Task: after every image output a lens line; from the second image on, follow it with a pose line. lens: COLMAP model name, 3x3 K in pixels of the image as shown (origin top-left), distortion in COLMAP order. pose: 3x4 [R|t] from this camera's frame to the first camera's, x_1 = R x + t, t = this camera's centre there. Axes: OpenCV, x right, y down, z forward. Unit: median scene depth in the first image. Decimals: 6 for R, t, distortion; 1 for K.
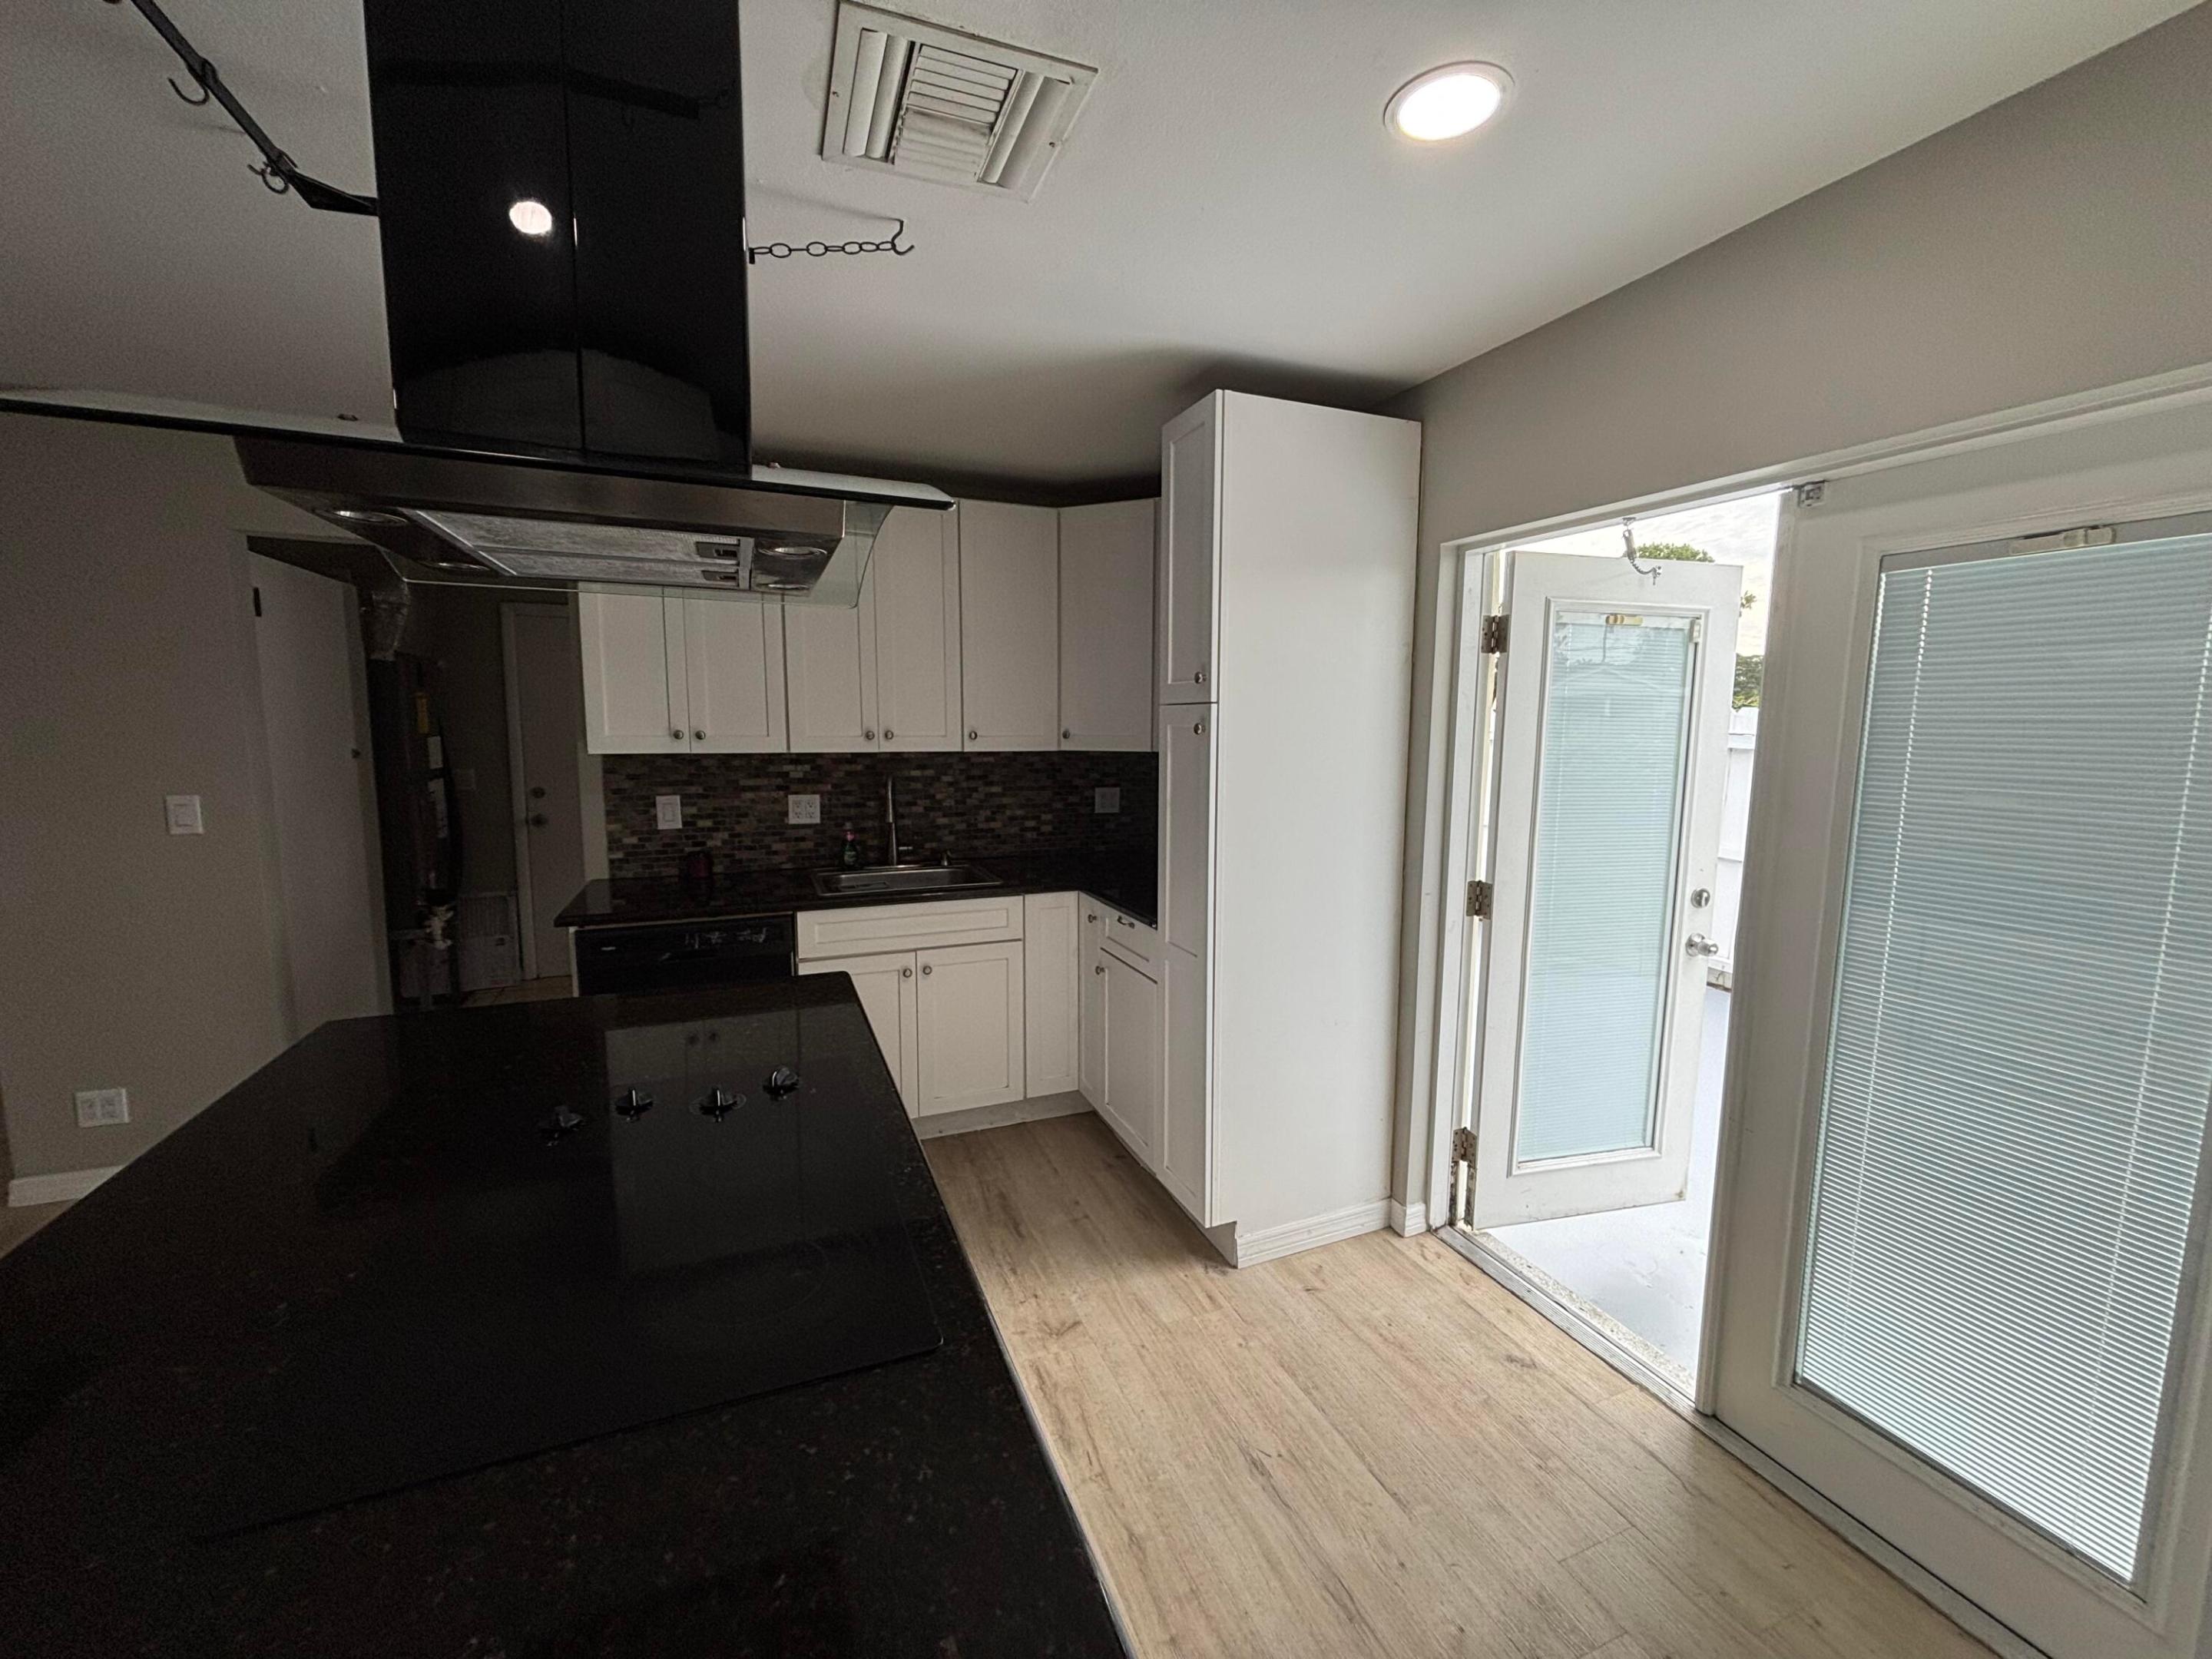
lens RADIAL K [[894.2, 0, 1104.0], [0, 894.2, 826.2], [0, 0, 1]] dist [0.000081, -0.000139]
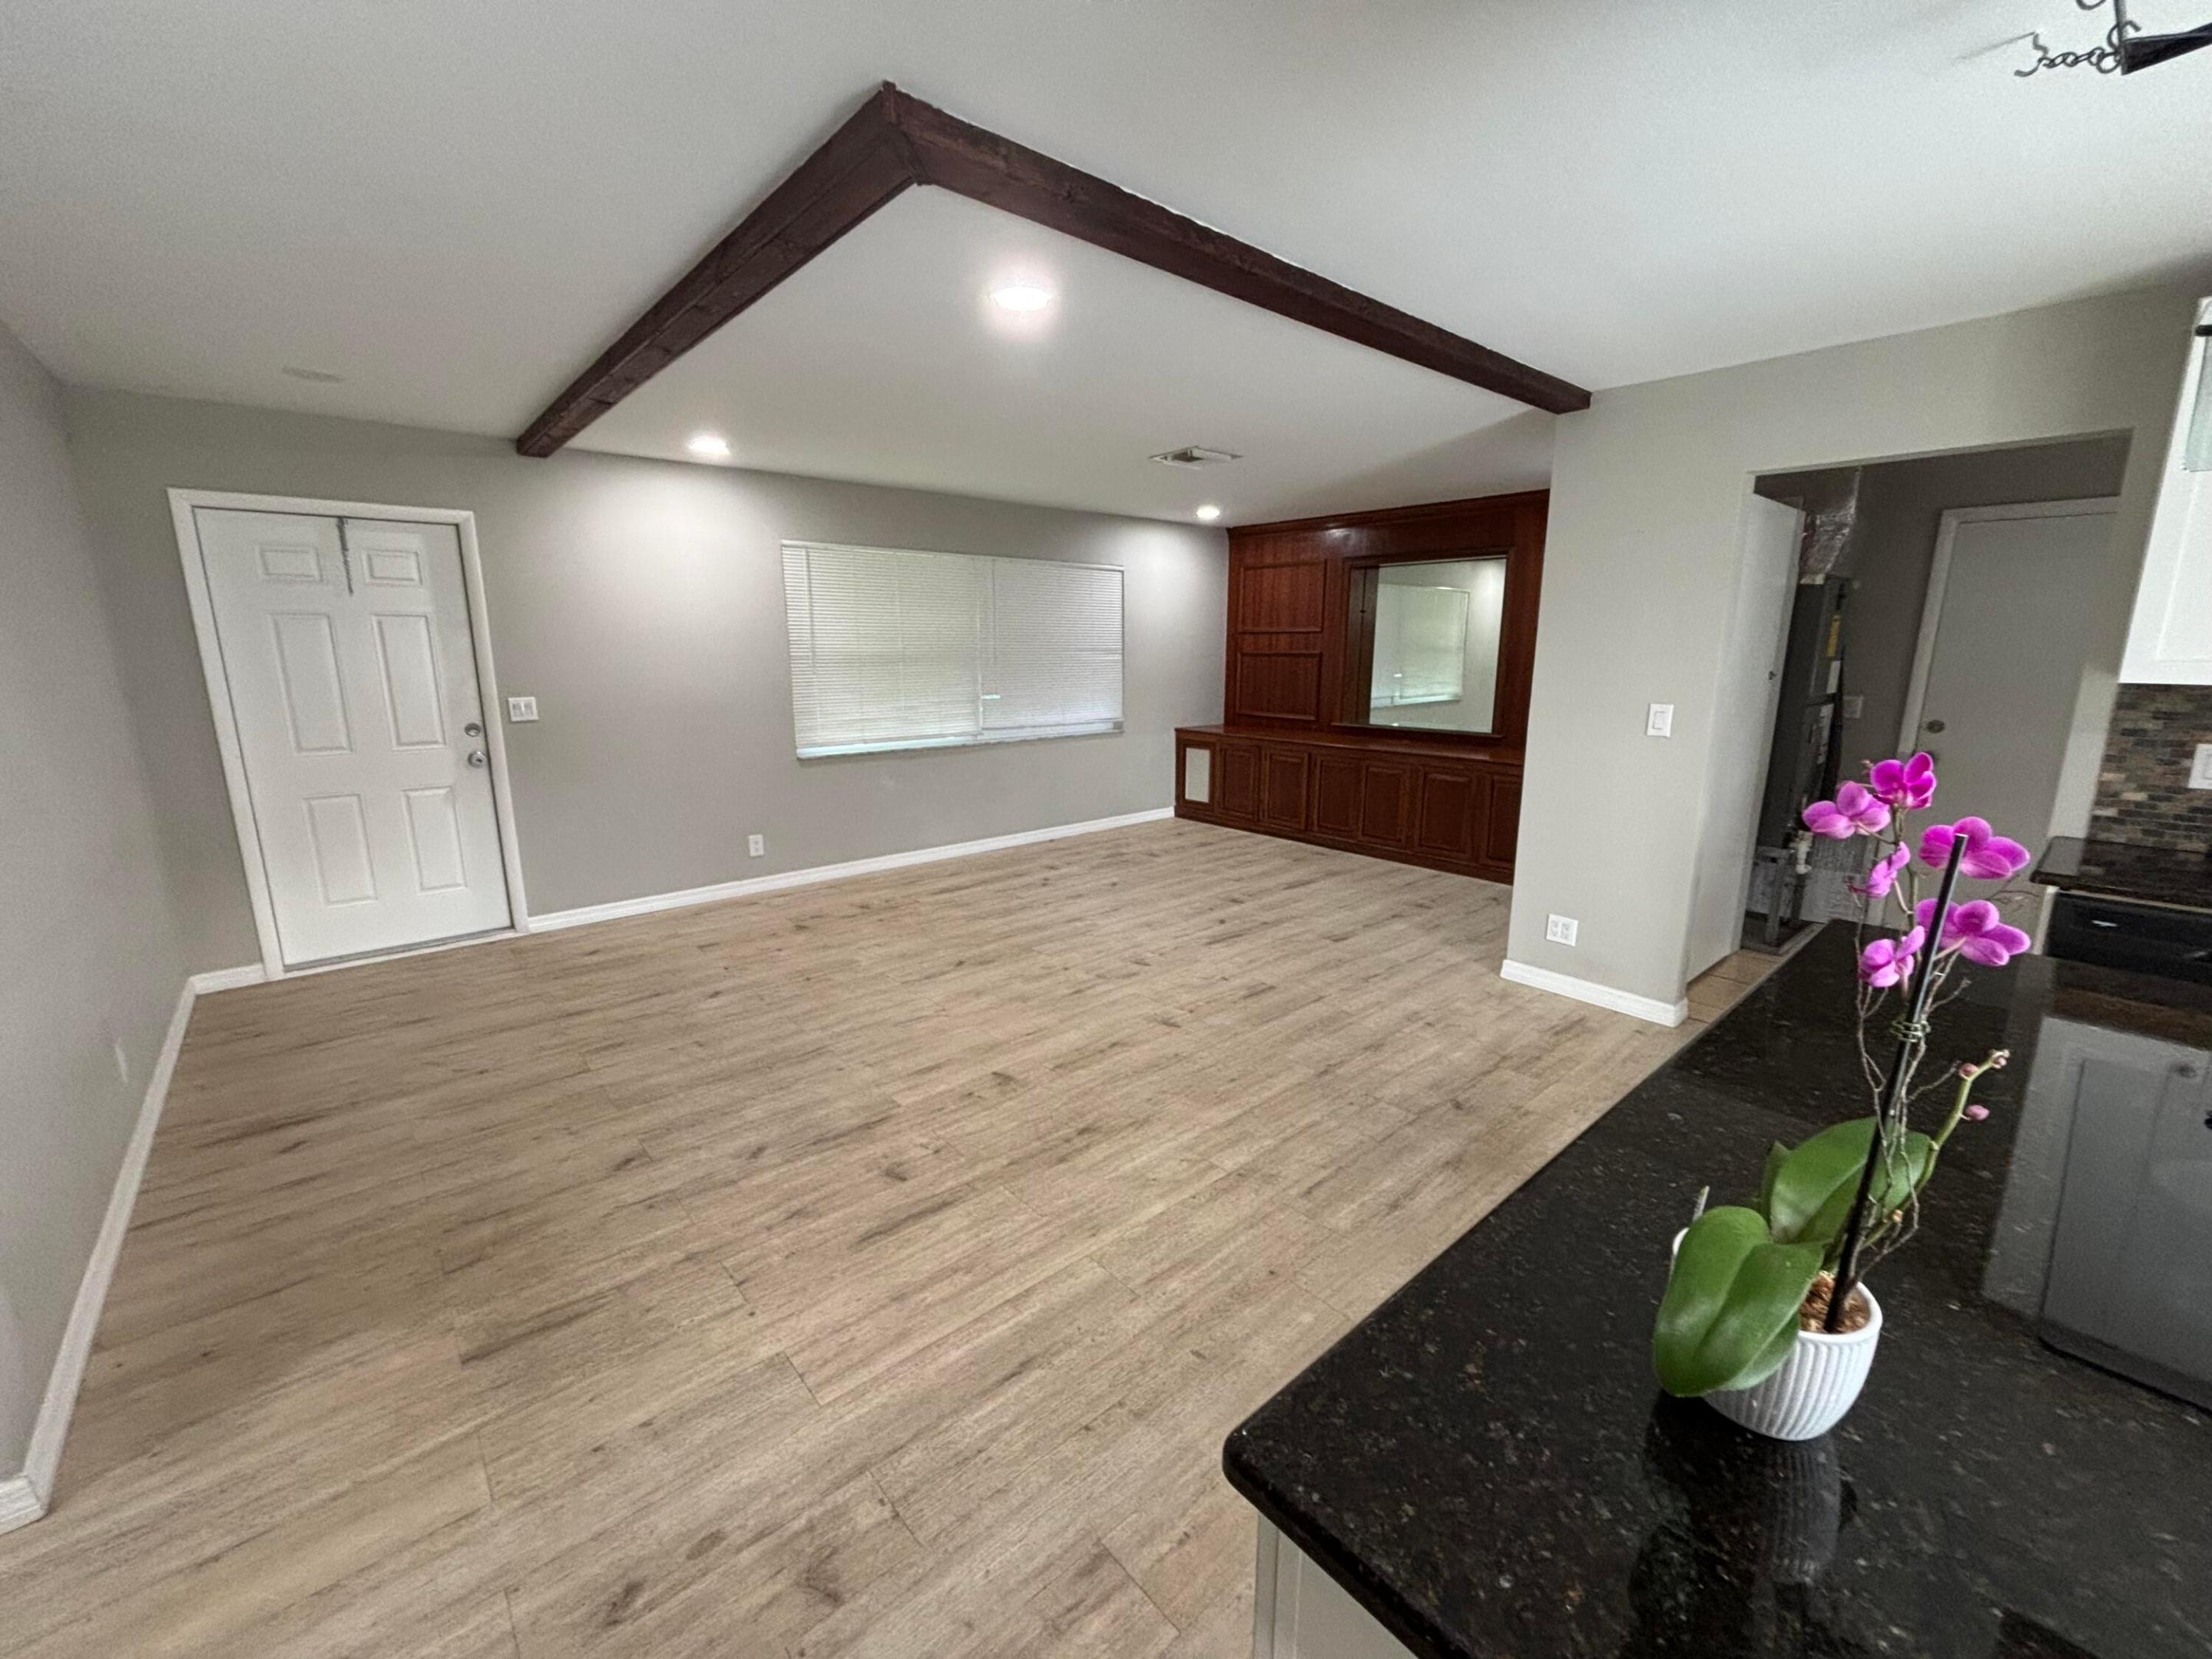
lens RADIAL K [[892.7, 0, 1105.7], [0, 892.7, 822.3], [0, 0, 1]] dist [-0.000289, -0.001111]
pose [[0.329018, 0.181758, -0.926667, -0.099713], [-0.112938, 0.981833, 0.152479, 0.021187], [0.937546, 0.054487, 0.343568, -0.111220]]
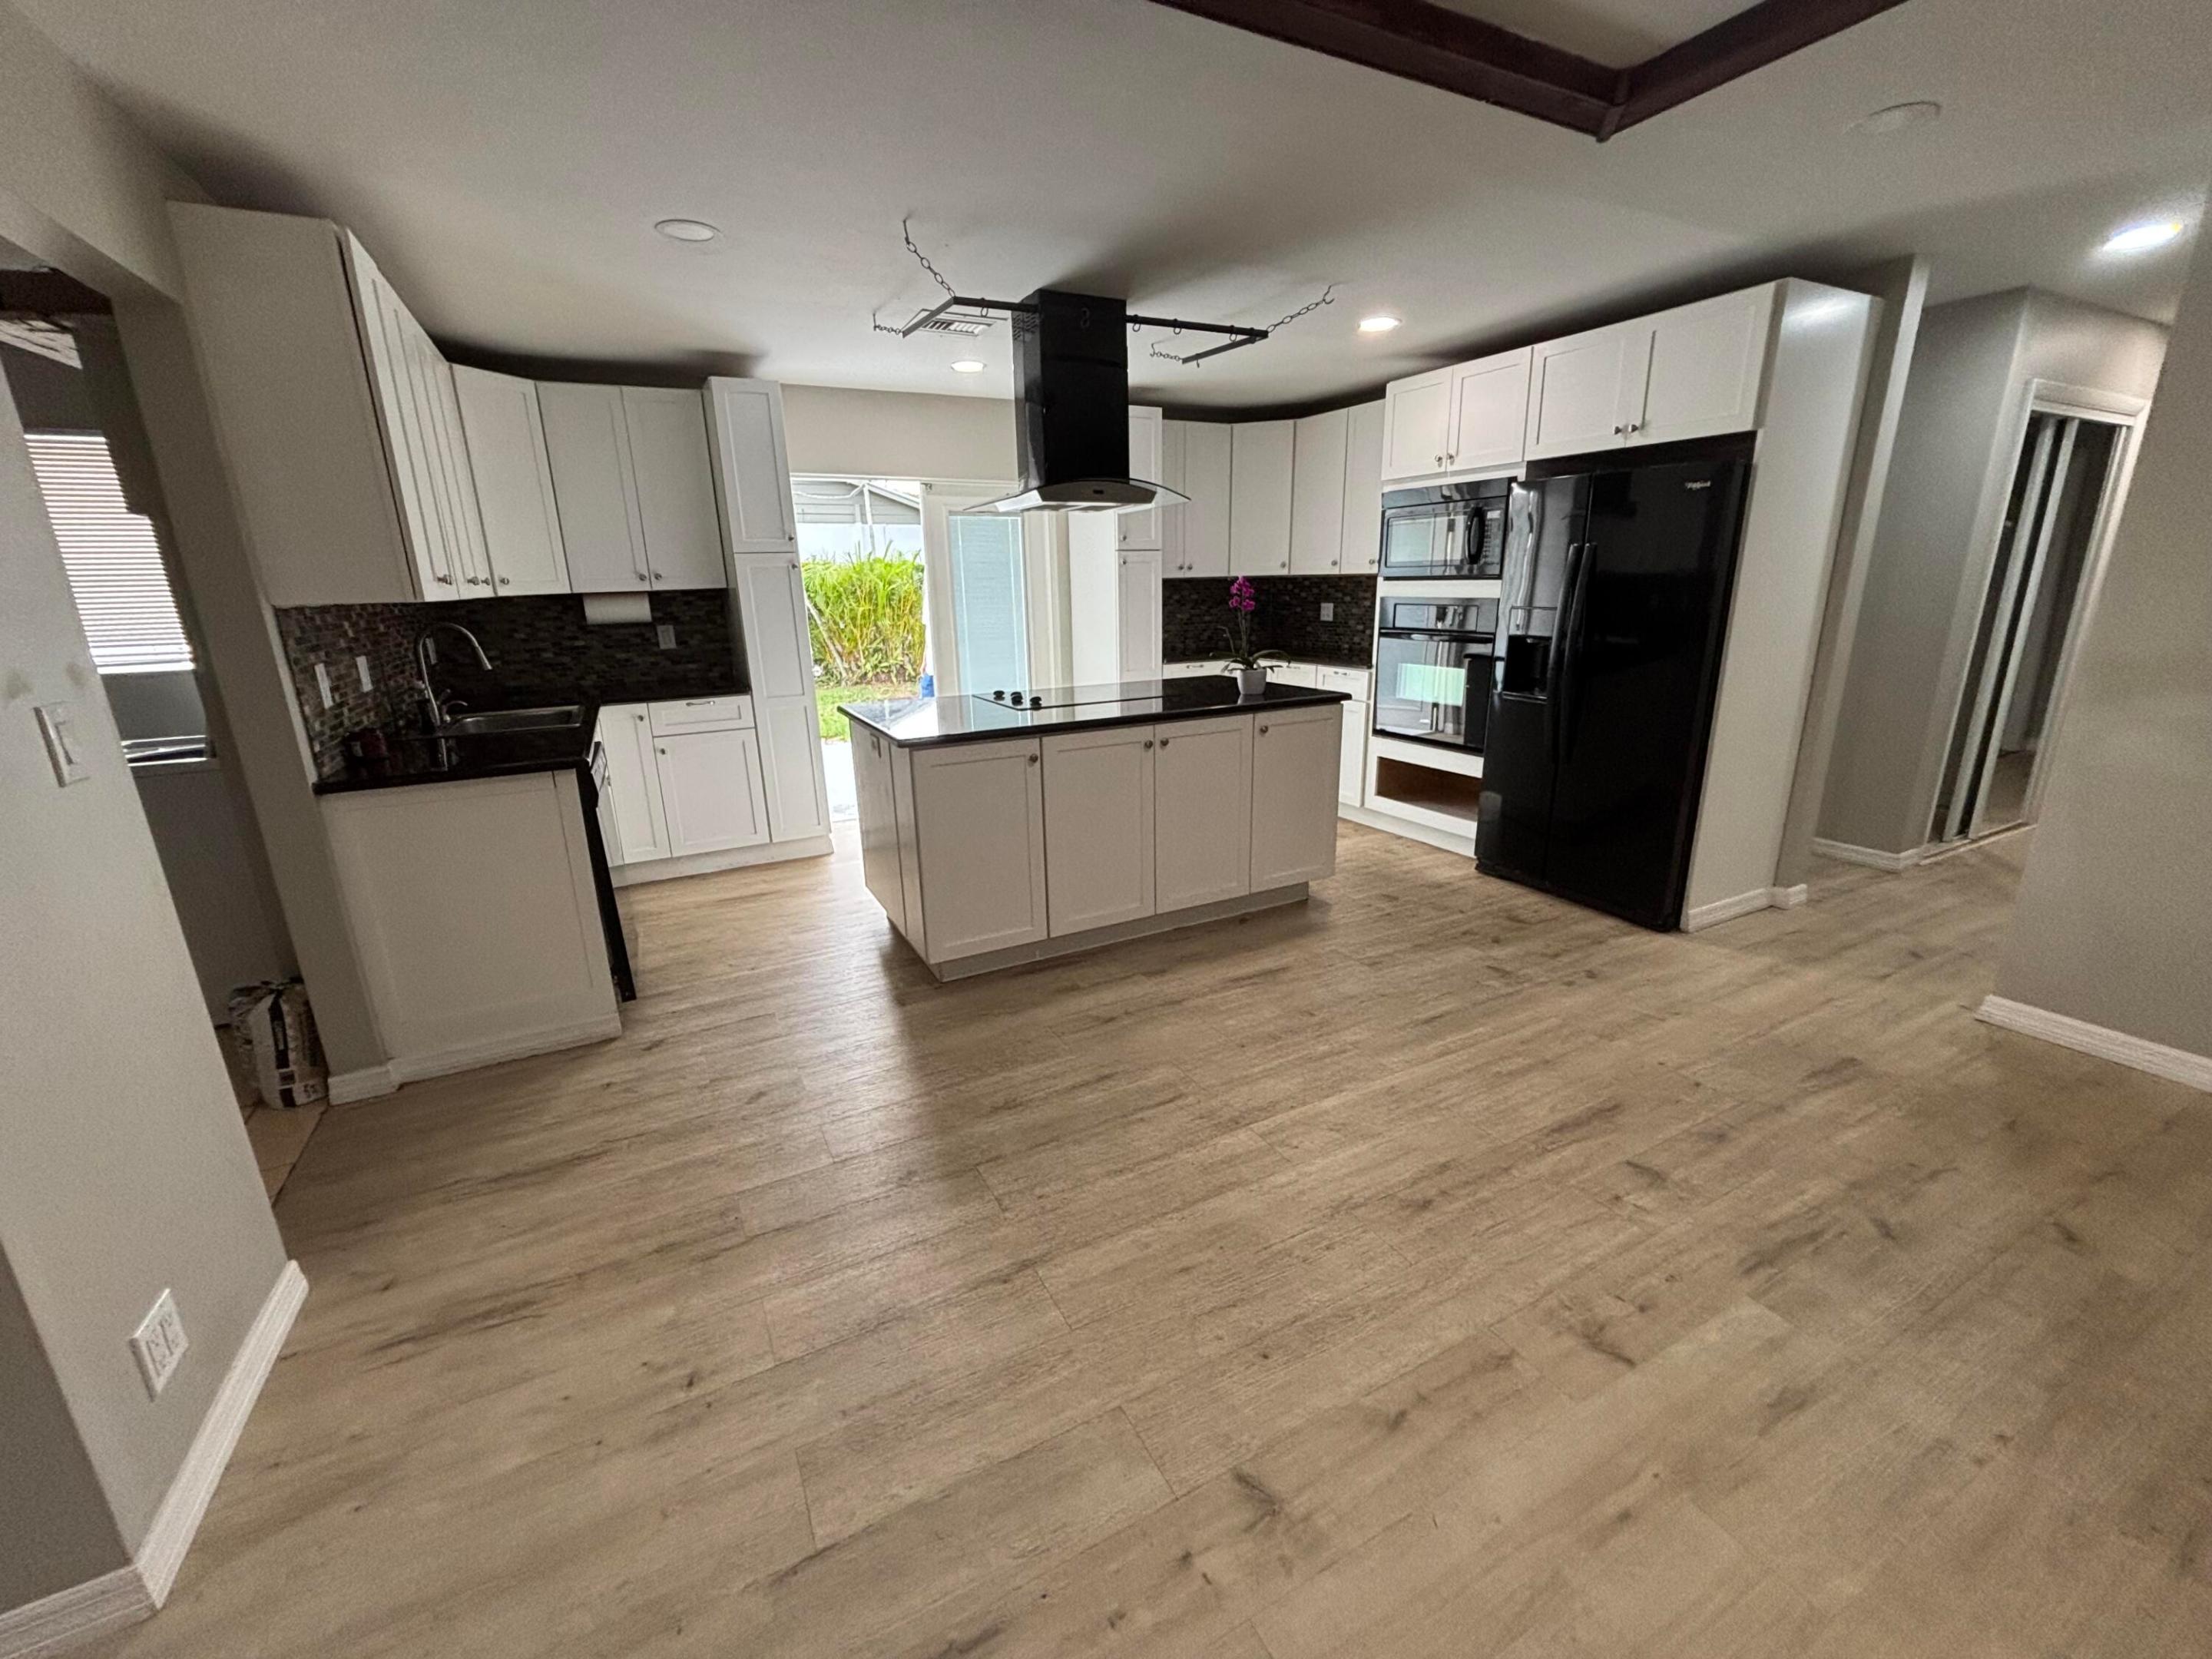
lens RADIAL K [[894.2, 0, 1104.0], [0, 894.2, 826.2], [0, 0, 1]] dist [0.000081, -0.000139]
pose [[-0.097973, -0.272163, 0.957251, -1.374306], [0.140862, 0.948402, 0.284064, -0.024417], [-0.985170, 0.162670, -0.054581, 0.400371]]
